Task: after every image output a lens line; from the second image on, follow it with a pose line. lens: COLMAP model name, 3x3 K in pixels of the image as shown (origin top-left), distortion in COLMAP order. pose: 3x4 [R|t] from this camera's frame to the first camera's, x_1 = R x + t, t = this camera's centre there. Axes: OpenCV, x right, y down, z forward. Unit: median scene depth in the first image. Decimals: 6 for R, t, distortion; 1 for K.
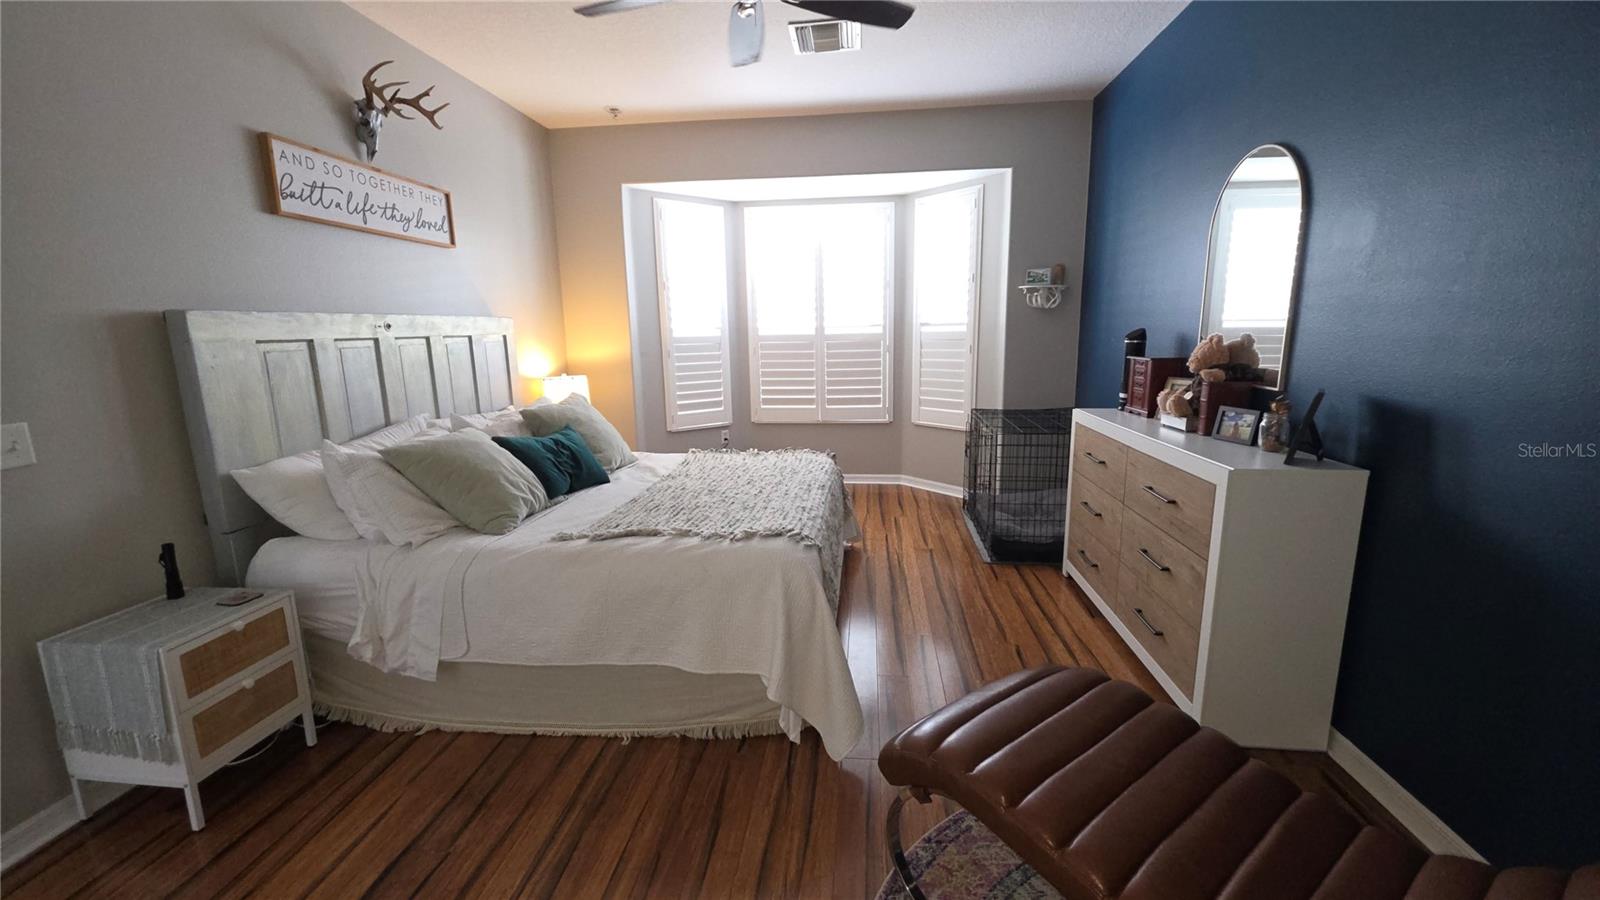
lens RADIAL K [[638.4, 0, 794.3], [0, 638.4, 442.7], [0, 0, 1]] dist [0.012149, -0.005849]
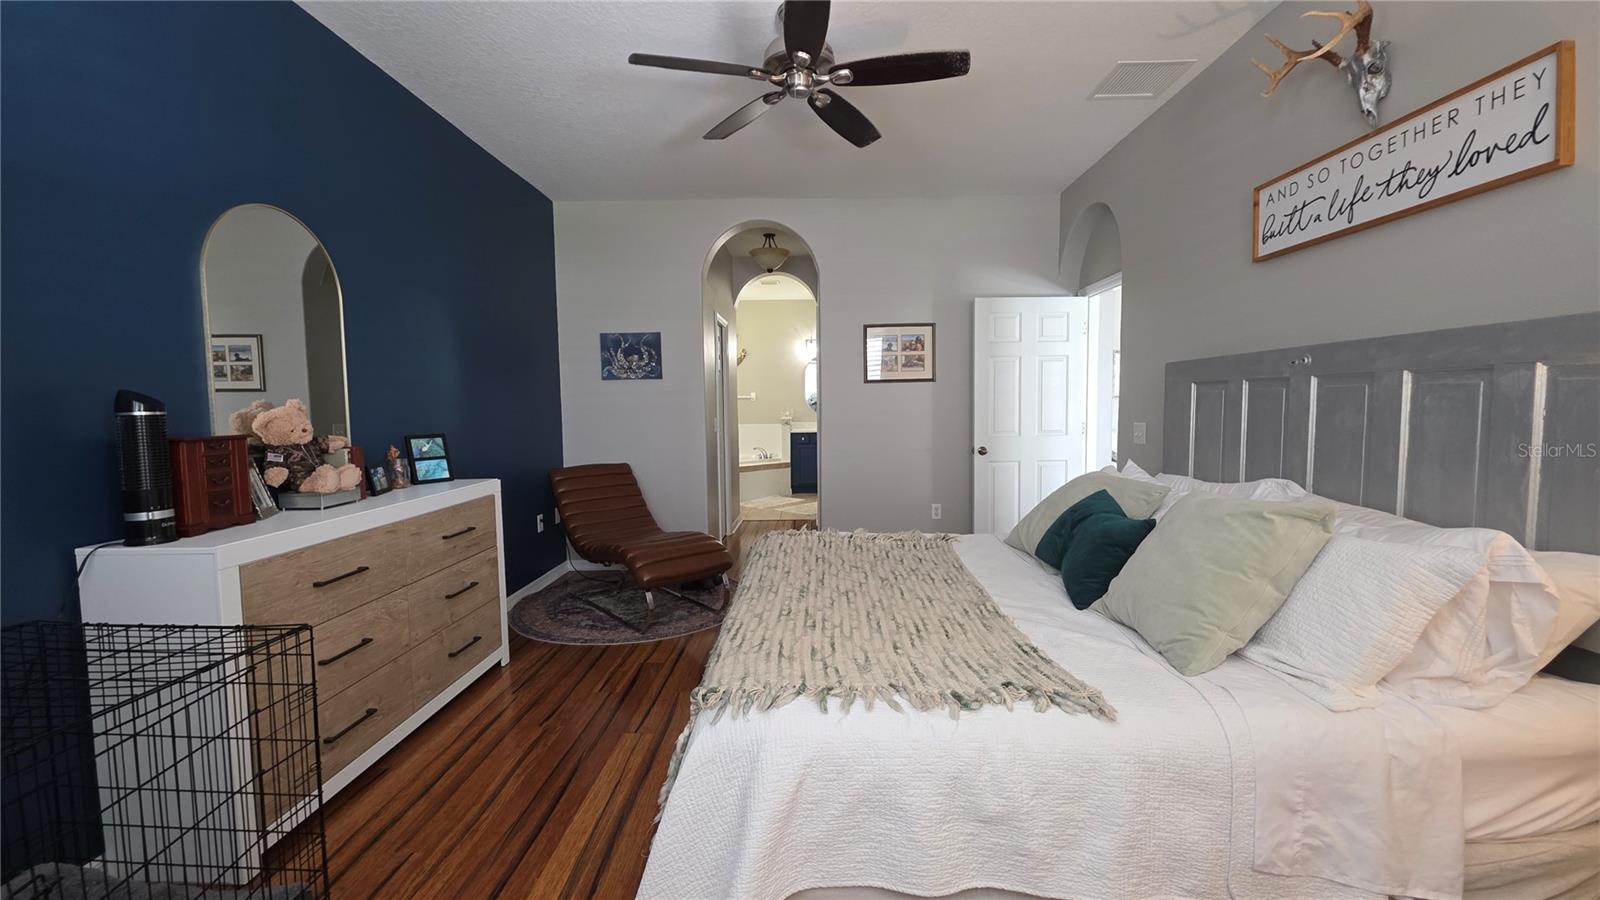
lens RADIAL K [[638.4, 0, 794.5], [0, 638.4, 447.4], [0, 0, 1]] dist [0.012149, -0.005849]
pose [[-0.996834, 0.034340, -0.071714, 0.040480], [0.015688, 0.969141, 0.246007, -0.348103], [0.077949, 0.244103, -0.966611, 2.136169]]
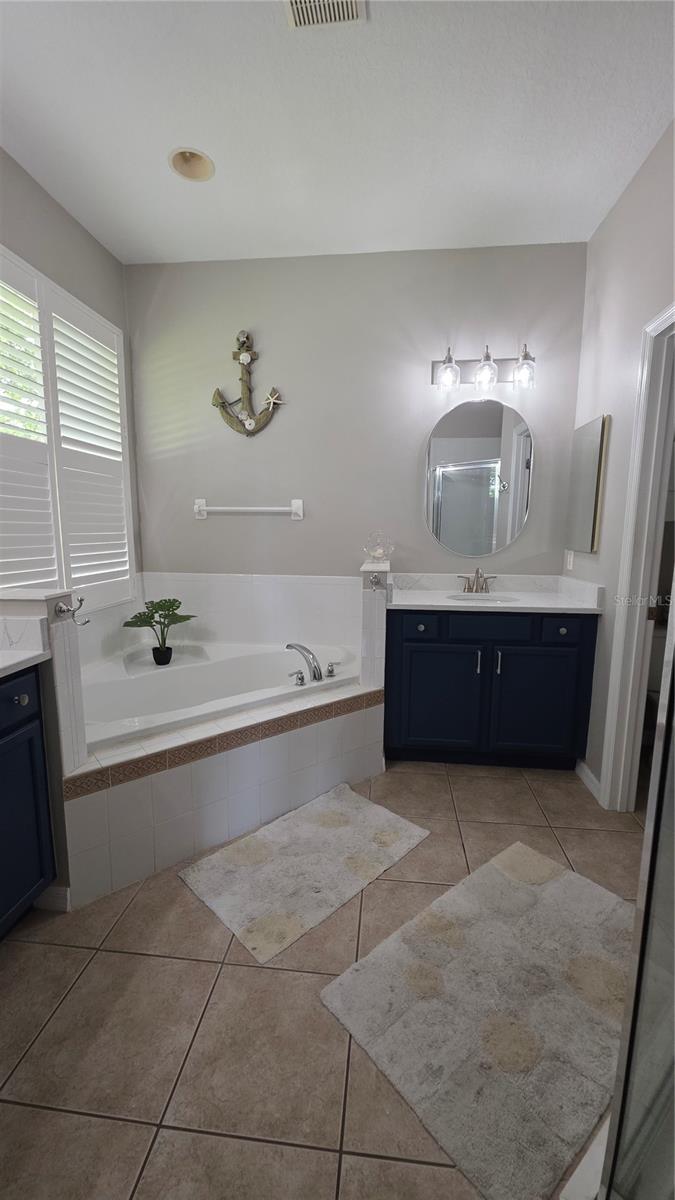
lens RADIAL K [[478.8, 0, 332.5], [0, 478.8, 603.7], [0, 0, 1]] dist [0.012149, -0.005849]
pose [[-0.999557, 0.015648, 0.025299, -0.124989], [0.023217, 0.942075, 0.334597, 0.152556], [-0.018598, 0.335036, -0.942022, -0.648959]]
